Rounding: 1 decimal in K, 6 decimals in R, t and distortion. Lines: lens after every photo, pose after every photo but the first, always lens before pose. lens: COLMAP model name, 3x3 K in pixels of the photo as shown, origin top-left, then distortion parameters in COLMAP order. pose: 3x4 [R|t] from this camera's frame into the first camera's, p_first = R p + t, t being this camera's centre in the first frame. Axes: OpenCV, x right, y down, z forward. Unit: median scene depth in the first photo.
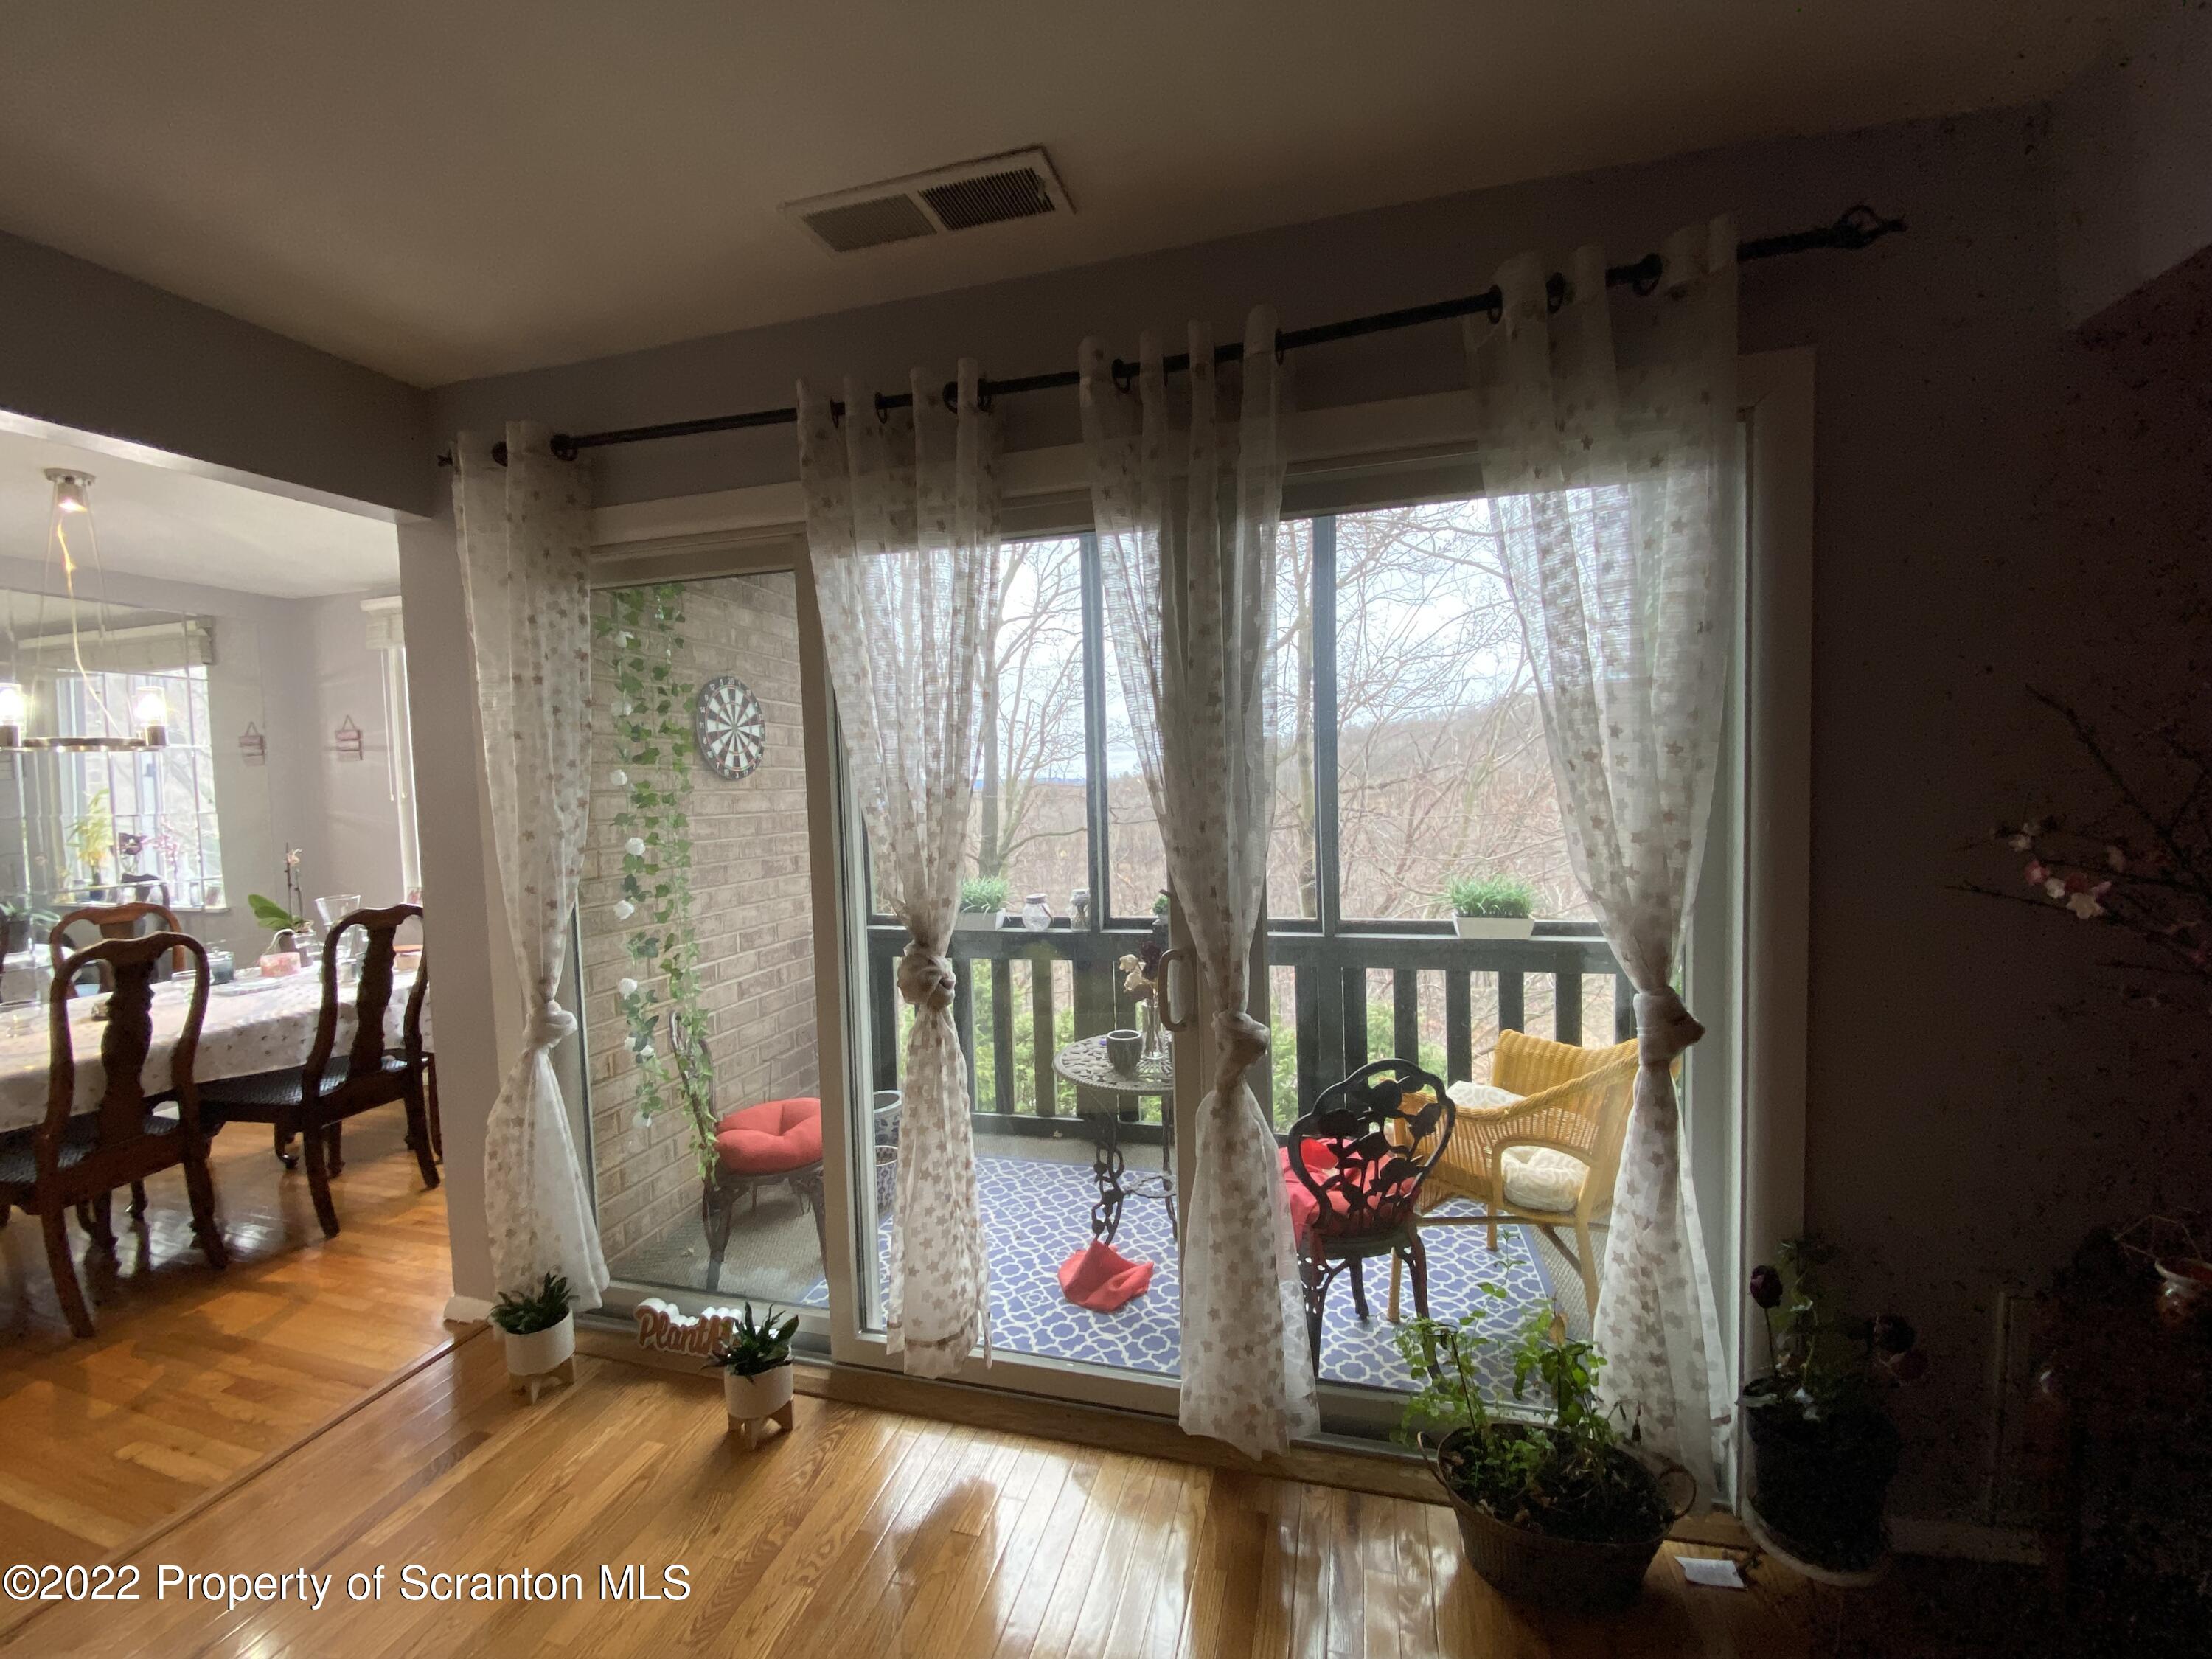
lens RADIAL K [[898.2, 0, 1105.1], [0, 898.2, 830.0], [0, 0, 1]] dist [0.019207, -0.020042]
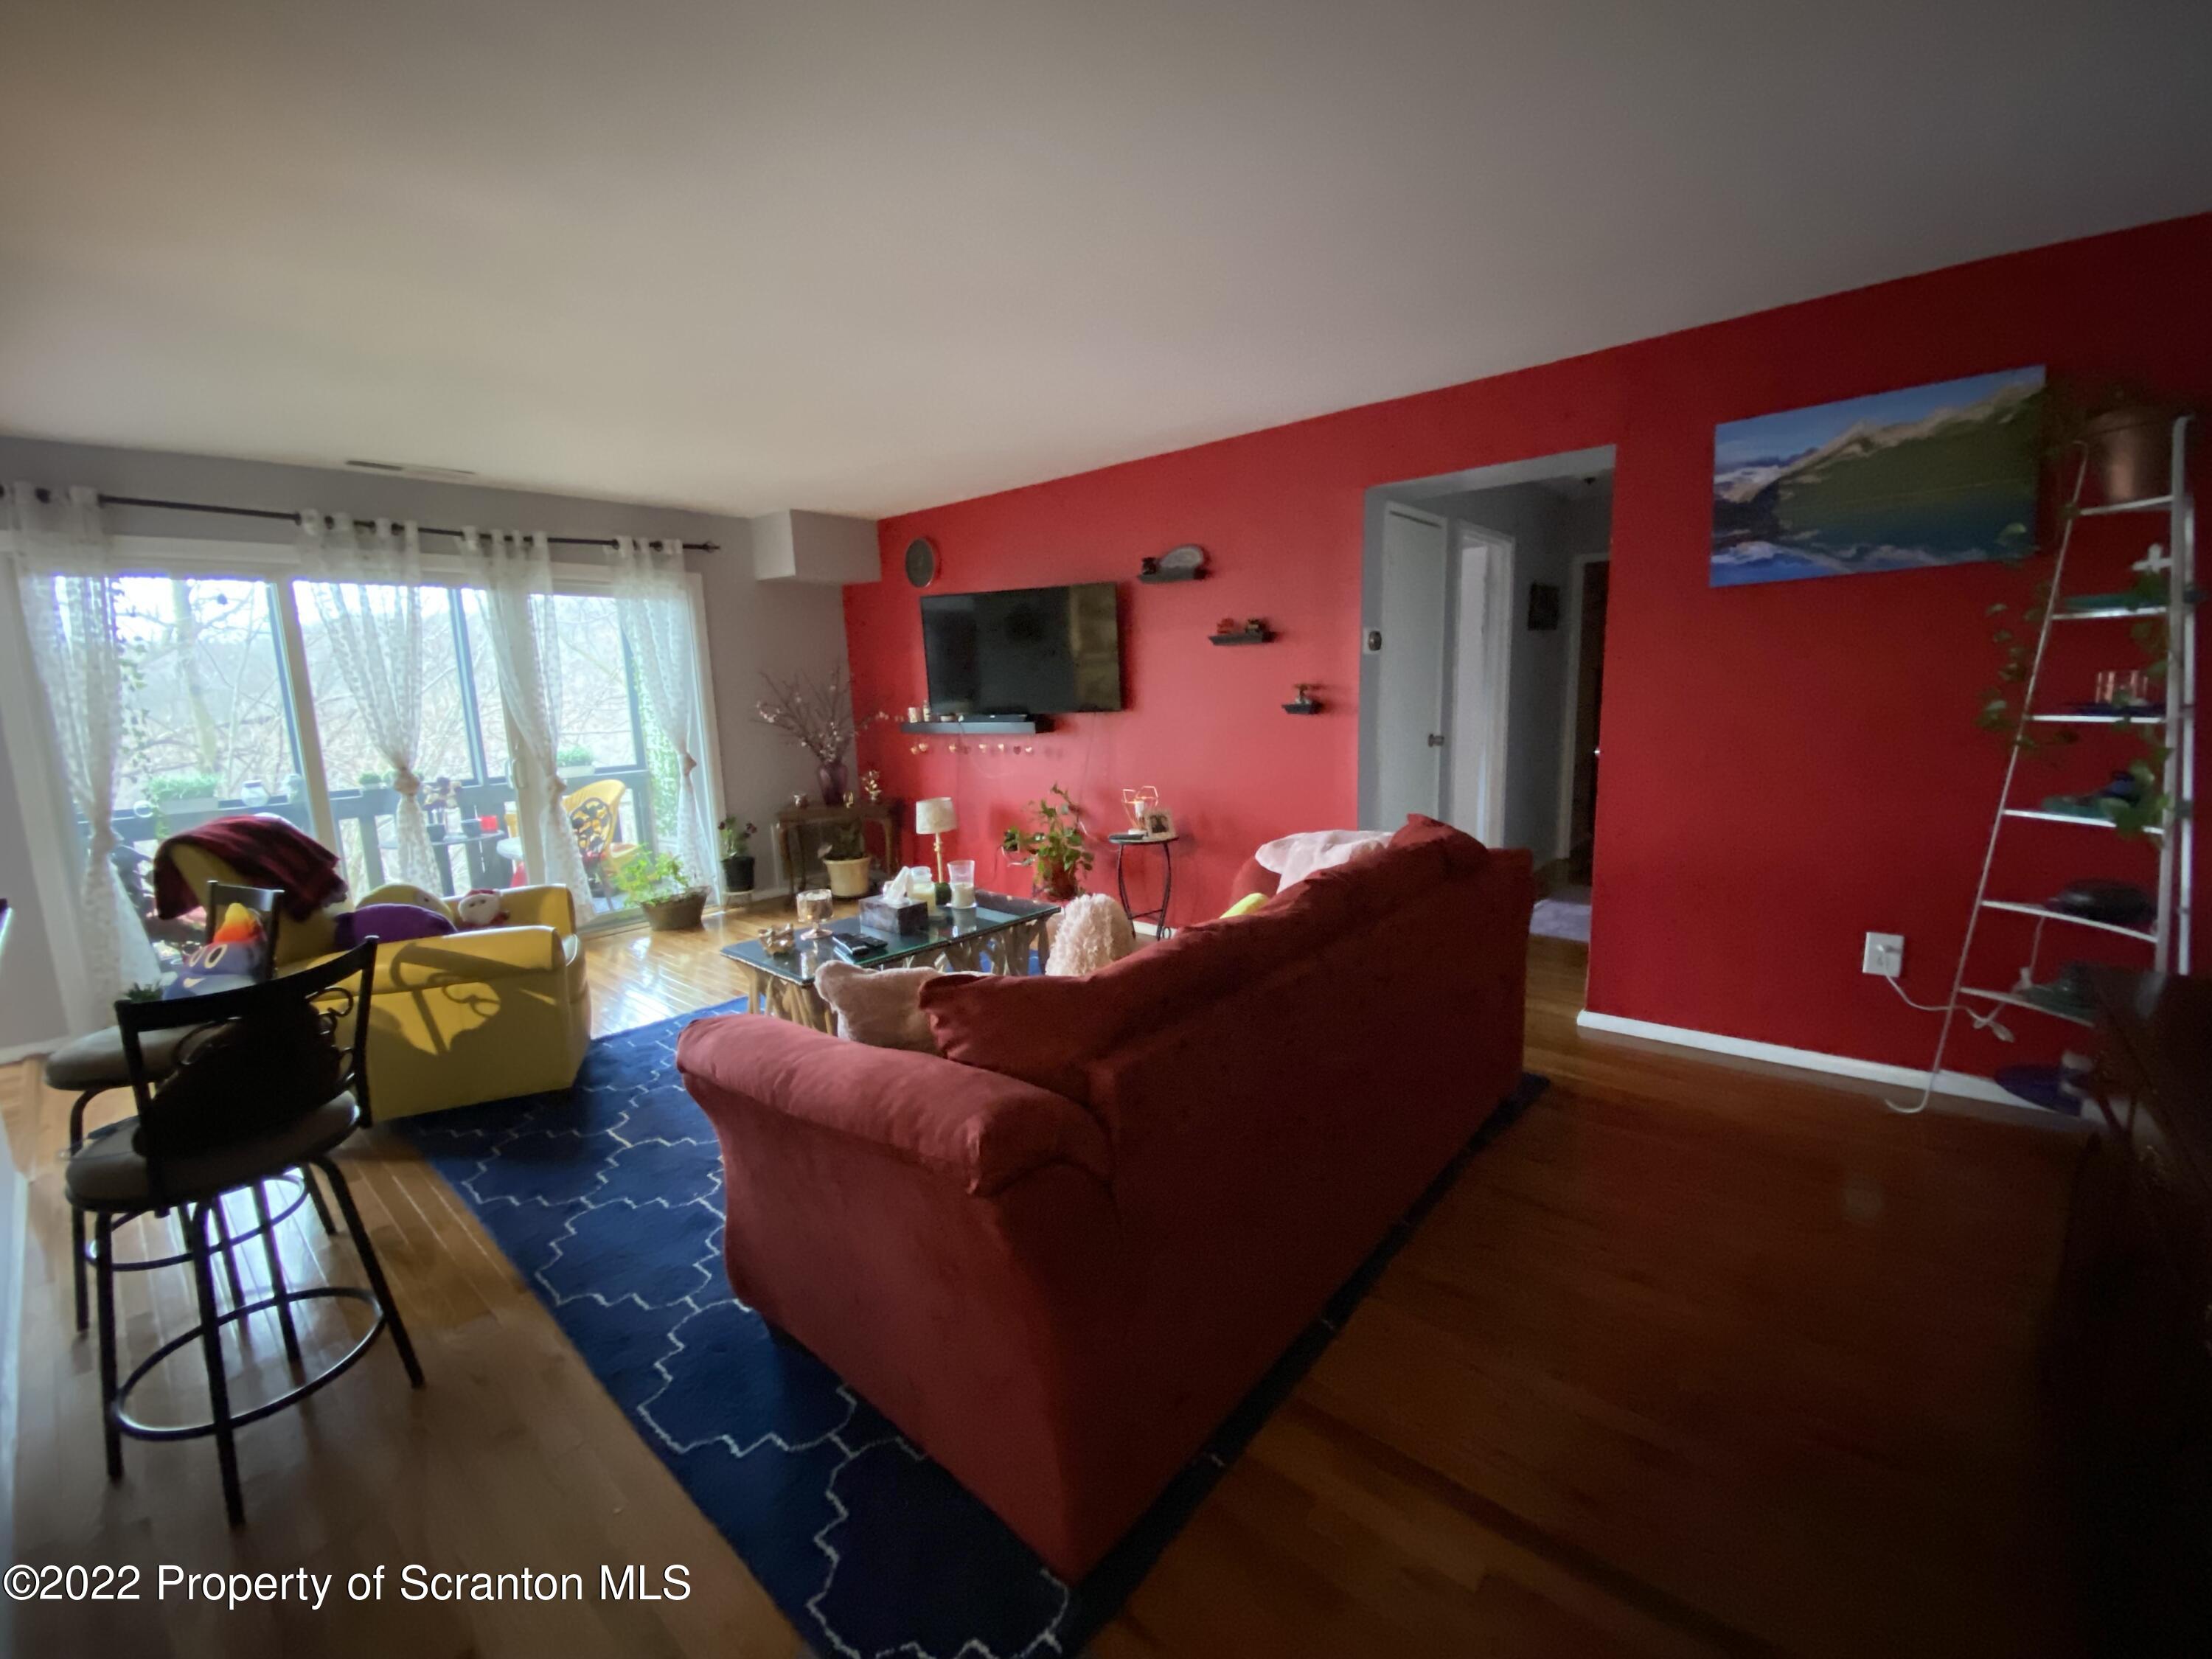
lens RADIAL K [[898.2, 0, 1105.1], [0, 898.2, 830.0], [0, 0, 1]] dist [0.019207, -0.020042]
pose [[0.432894, -0.124504, 0.892805, -0.957876], [0.064294, 0.992158, 0.107184, 0.106193], [-0.899149, 0.011003, 0.437505, -1.040293]]
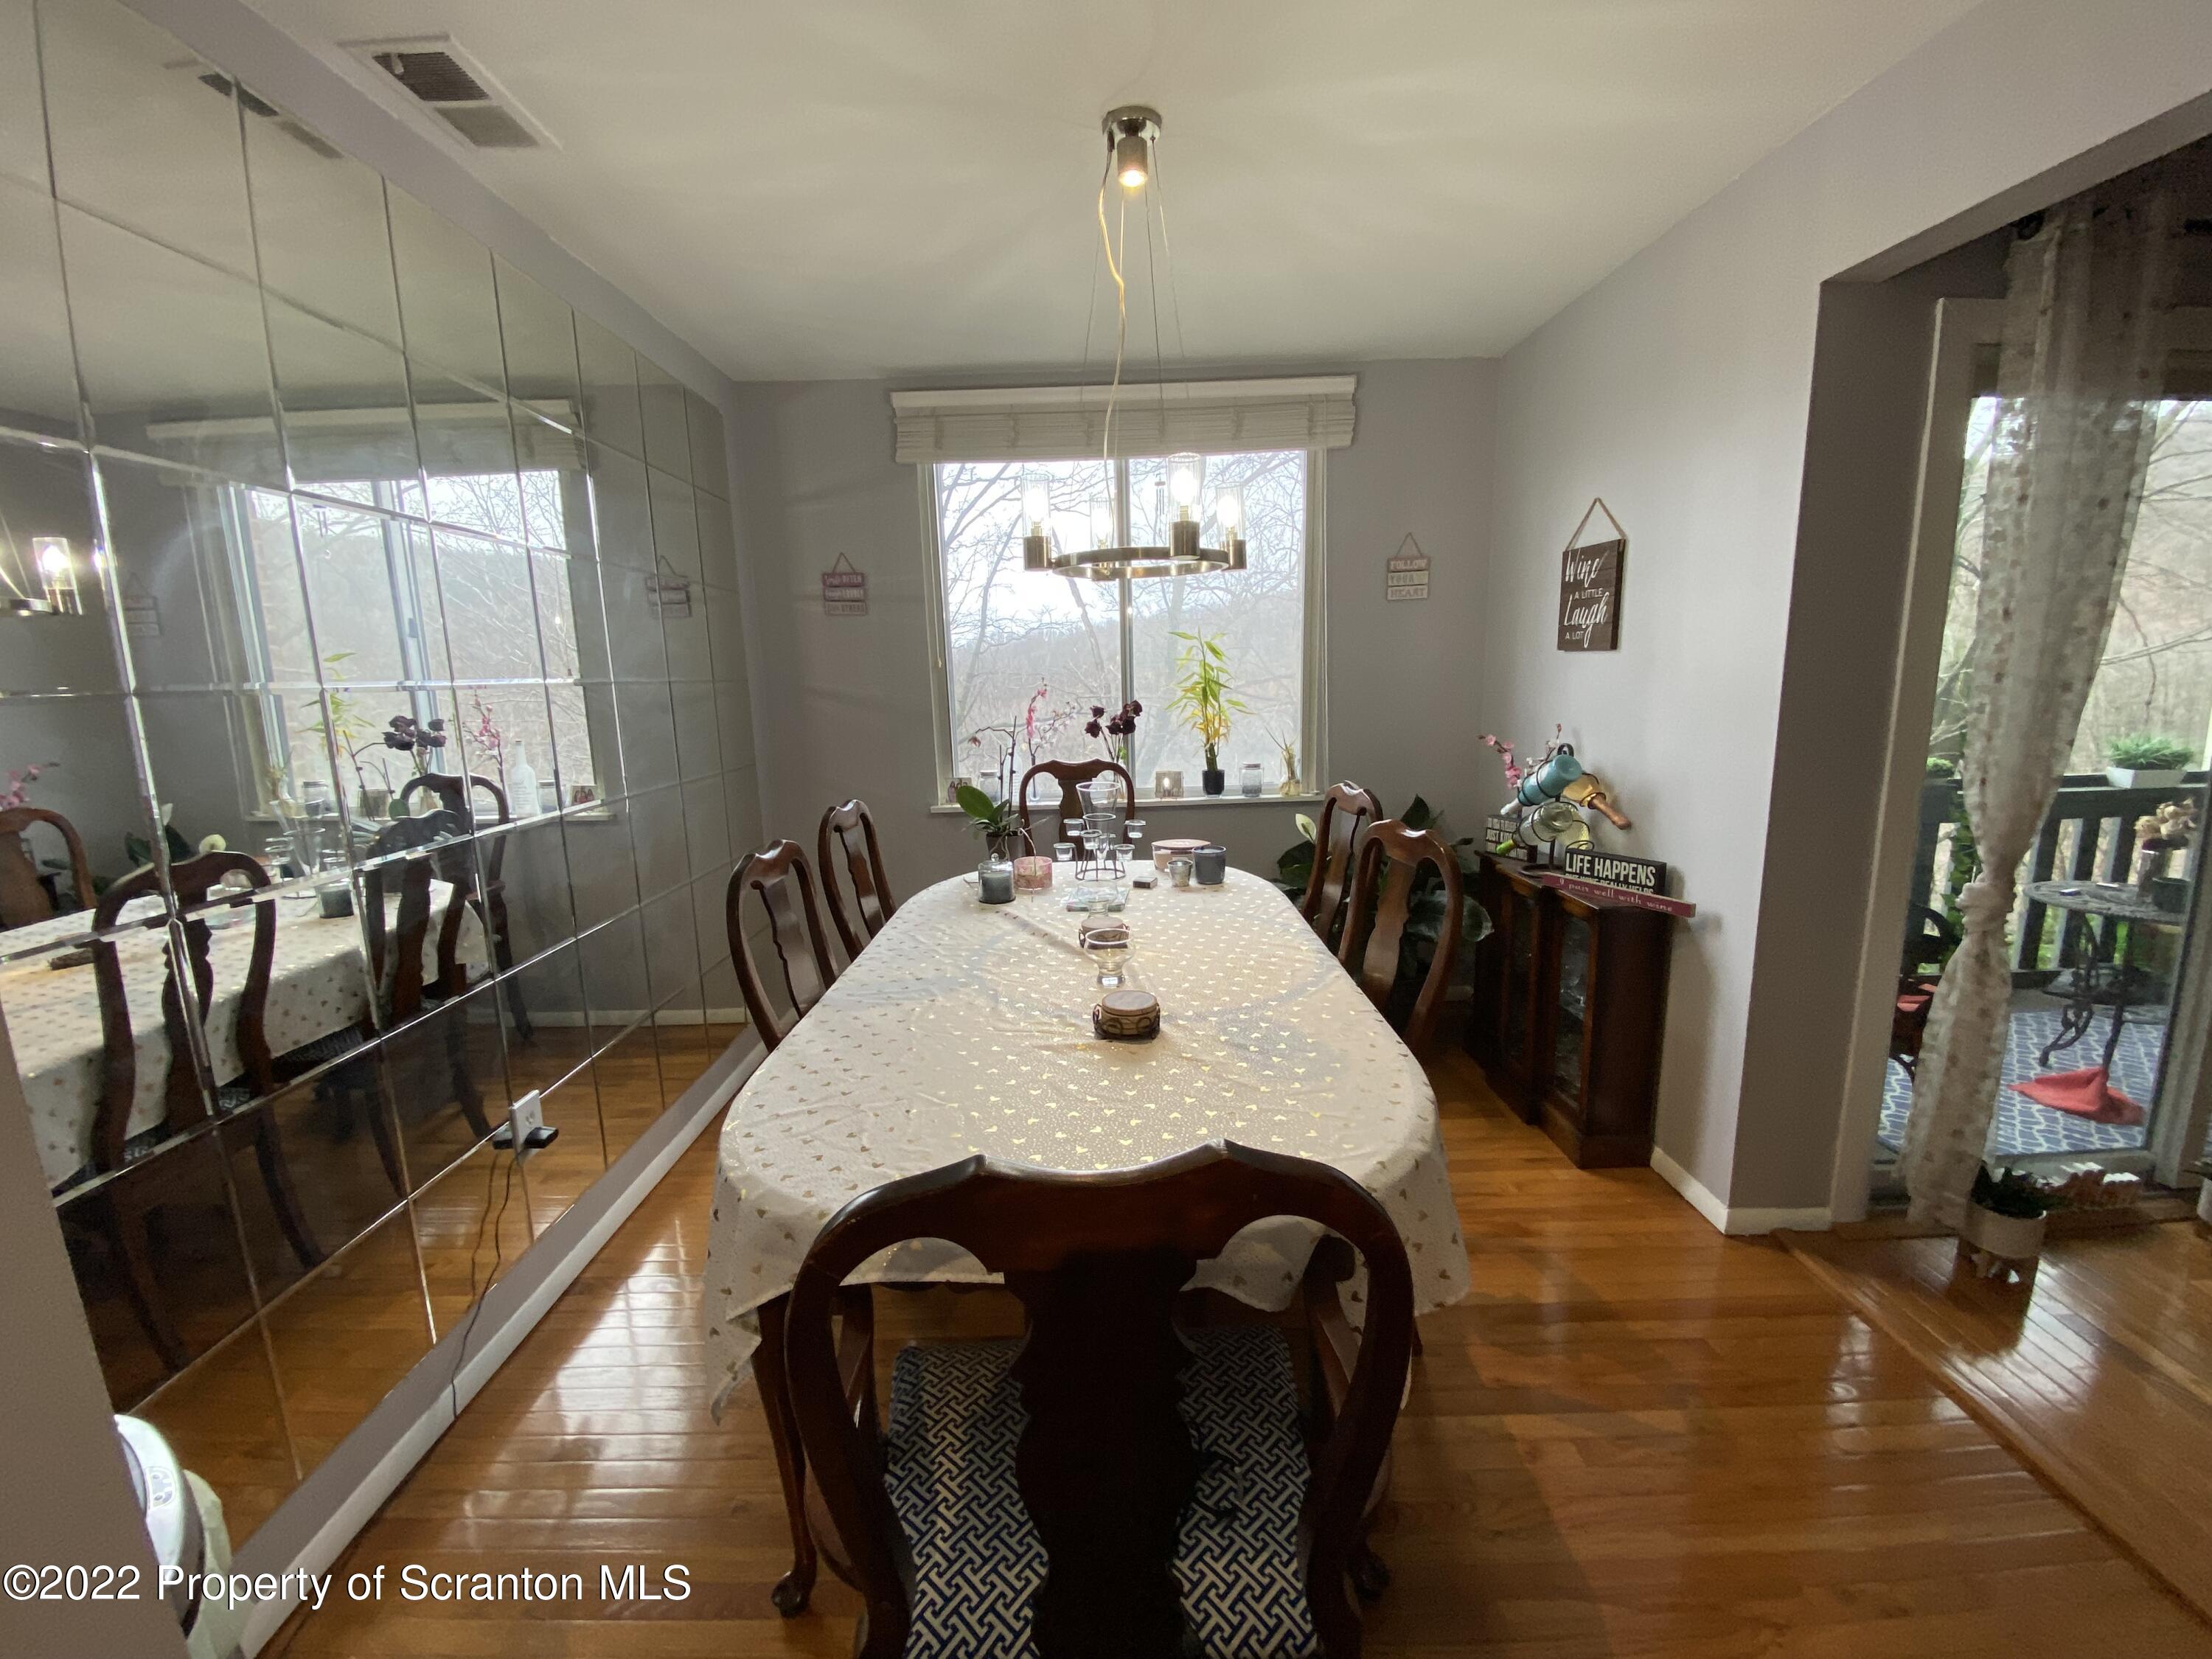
lens RADIAL K [[901.8, 0, 1093.4], [0, 901.8, 831.5], [0, 0, 1]] dist [0.023035, -0.019970]
pose [[0.959495, -0.042537, 0.278495, -1.281392], [0.012157, 0.993866, 0.109917, 0.033810], [-0.281462, -0.102079, 0.954127, 0.298764]]
